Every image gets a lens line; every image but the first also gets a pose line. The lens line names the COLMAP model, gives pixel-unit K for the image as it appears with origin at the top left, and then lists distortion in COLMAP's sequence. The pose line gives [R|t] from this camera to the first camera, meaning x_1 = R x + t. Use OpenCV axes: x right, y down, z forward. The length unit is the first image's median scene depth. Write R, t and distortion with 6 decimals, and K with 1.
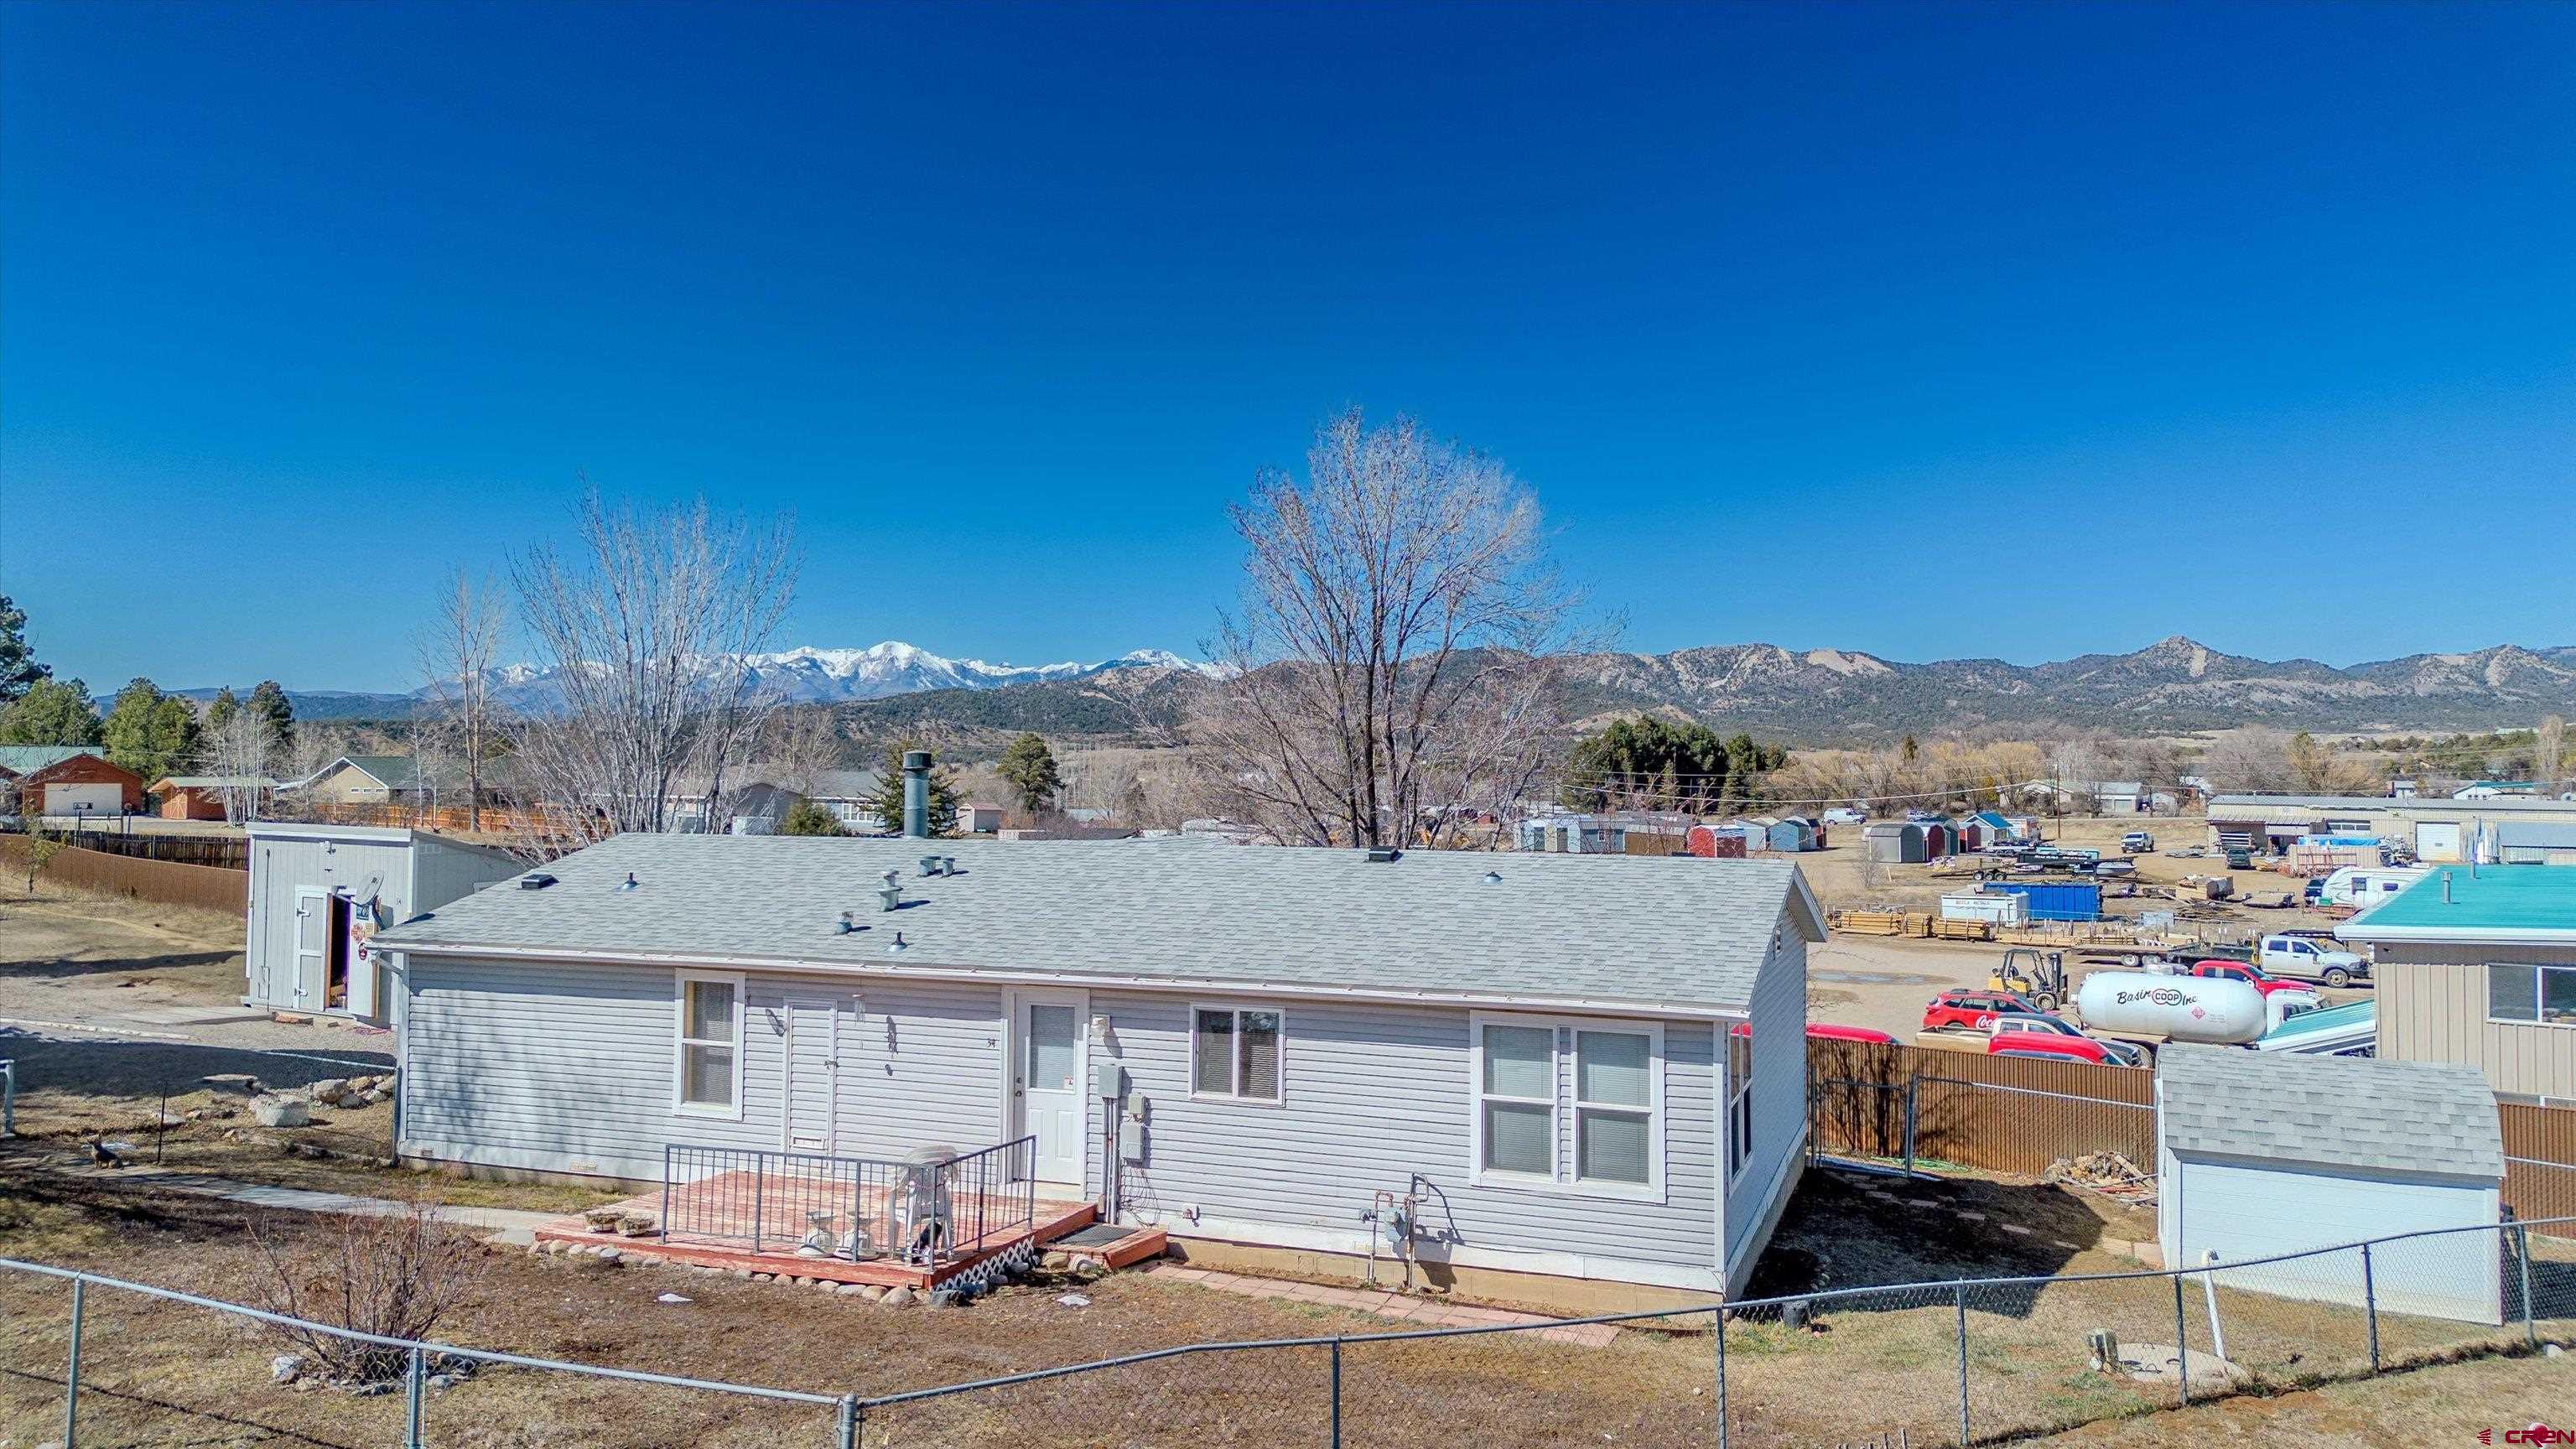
lens RADIAL K [[1859.5, 0, 1288.0], [0, 1859.5, 724.5], [0, 0, 1]] dist [0.070992, -0.067076]
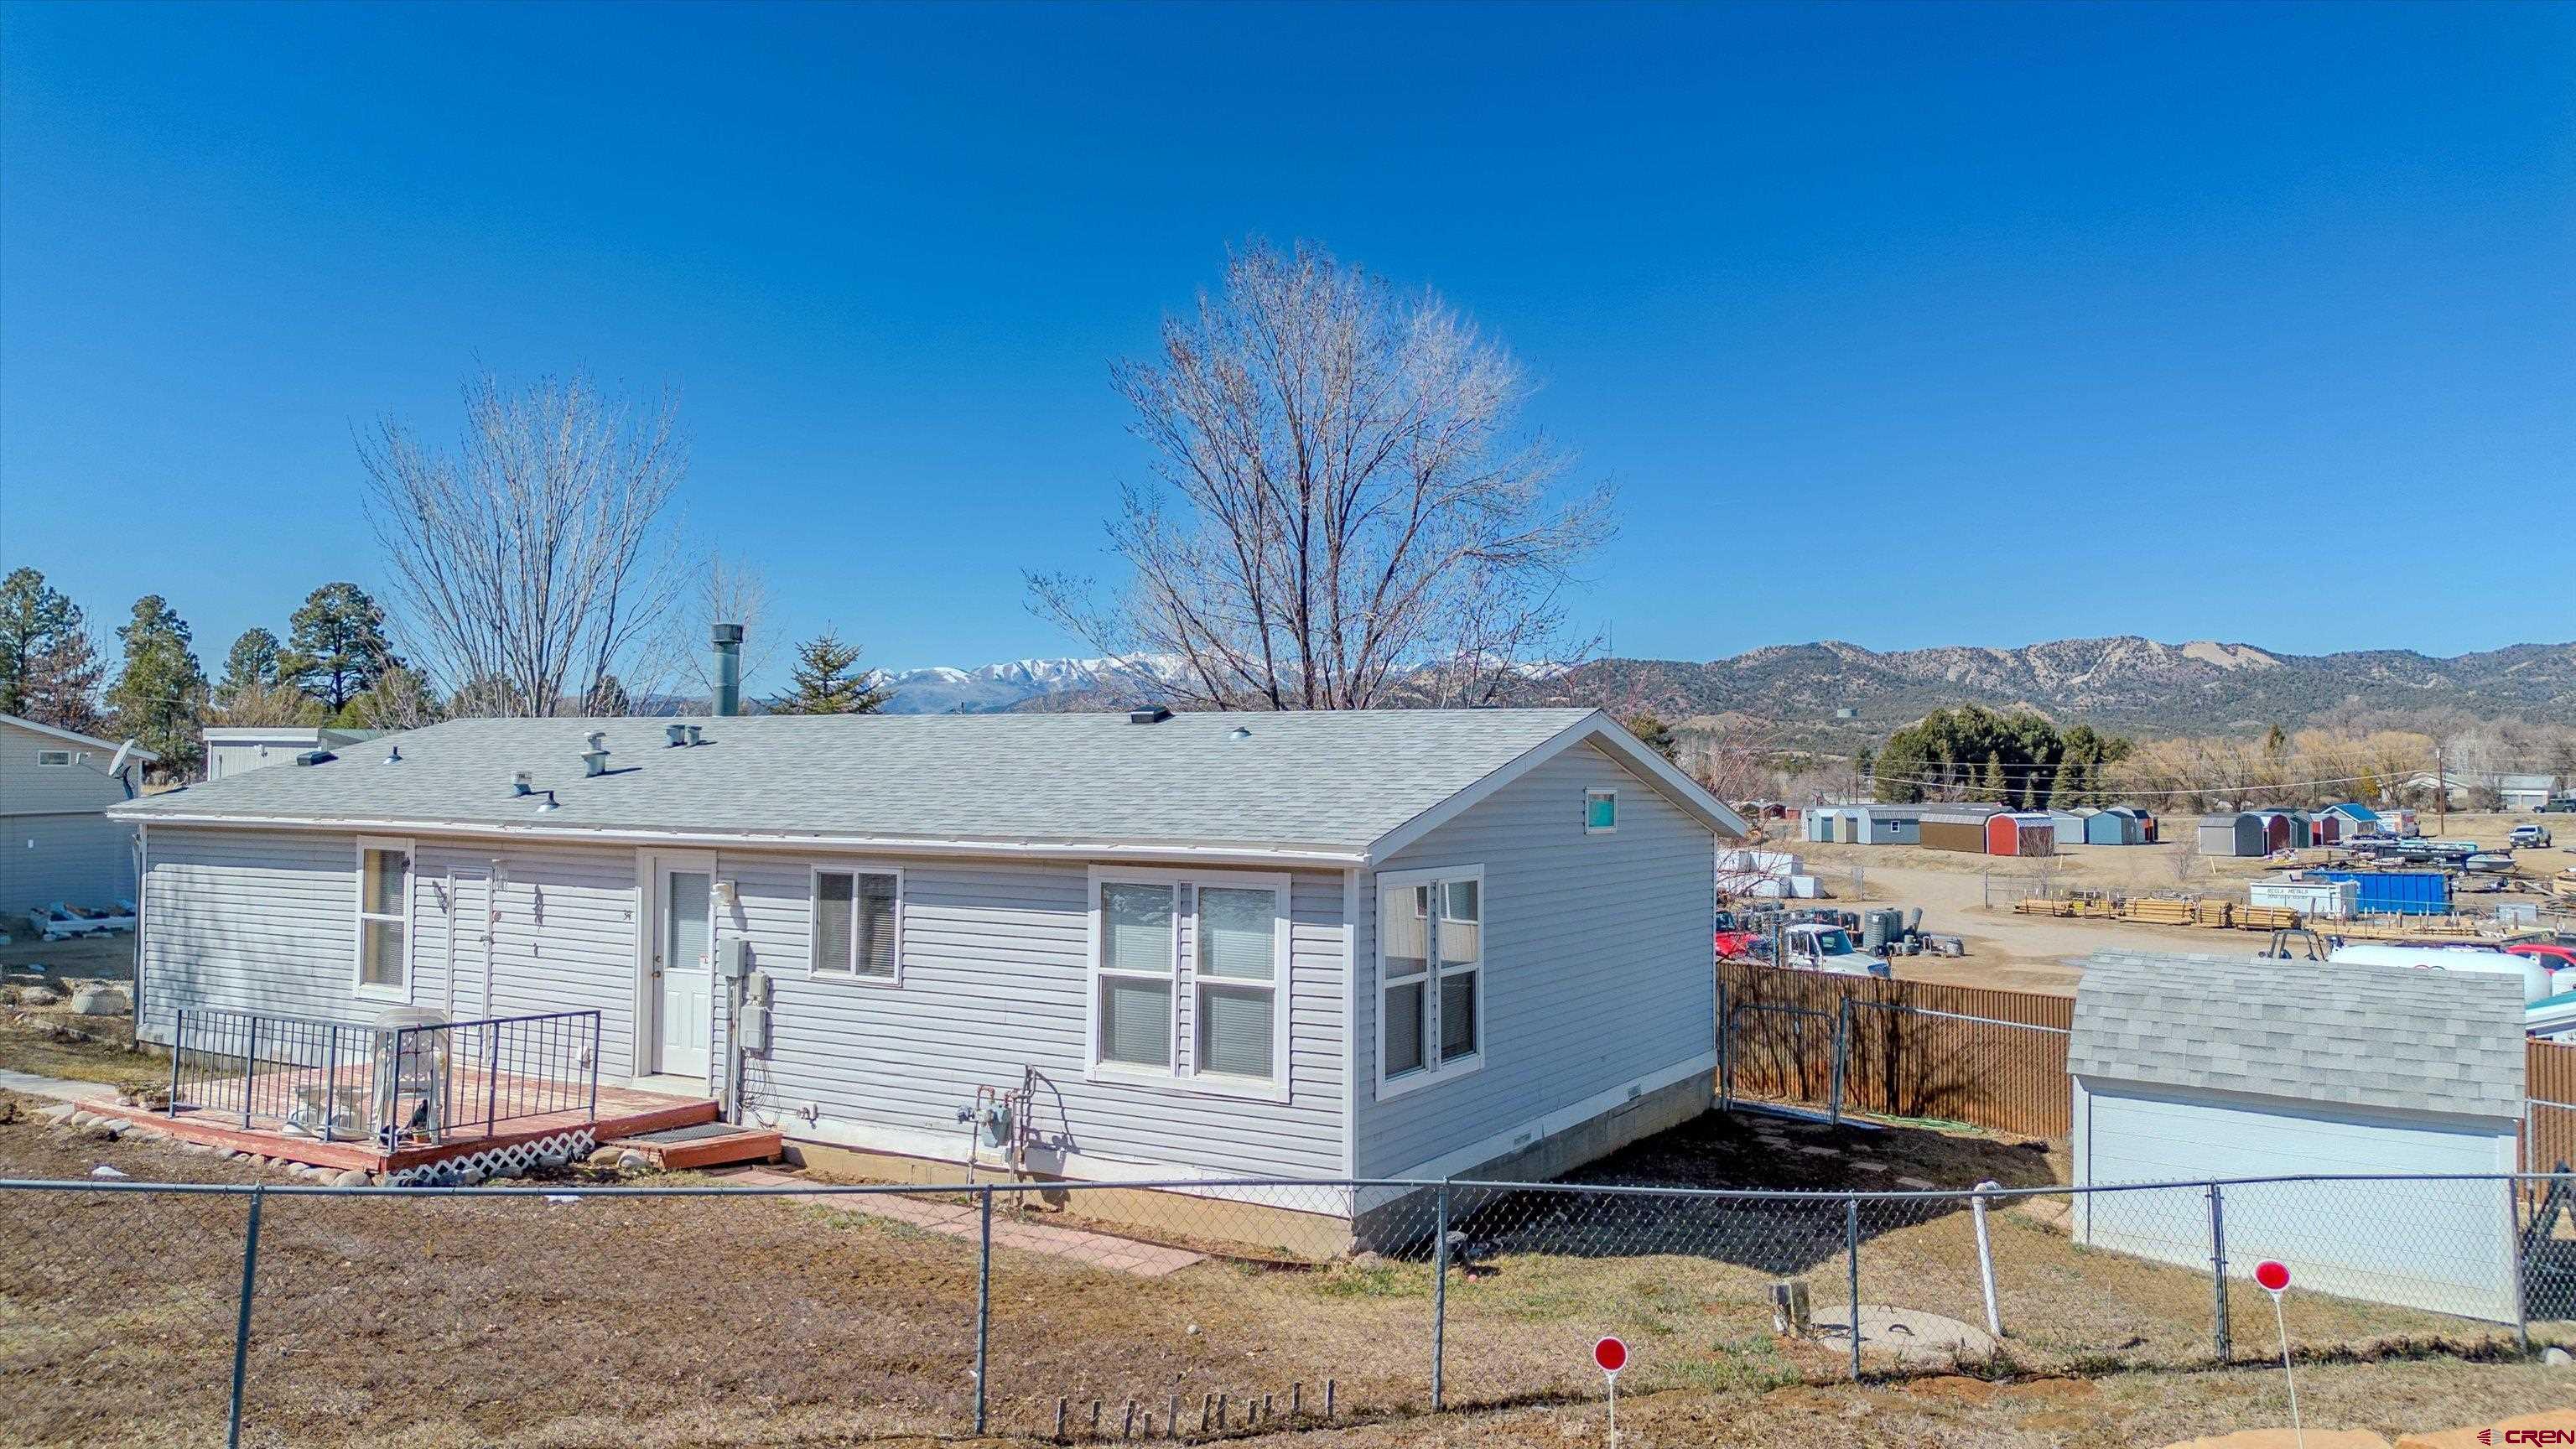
lens RADIAL K [[1859.5, 0, 1288.0], [0, 1859.5, 724.5], [0, 0, 1]] dist [0.070992, -0.067076]
pose [[0.984596, -0.002981, -0.174822, 0.294664], [0.002759, 0.999995, -0.001514, 0.085264], [0.174825, 0.001008, 0.984599, 0.199556]]
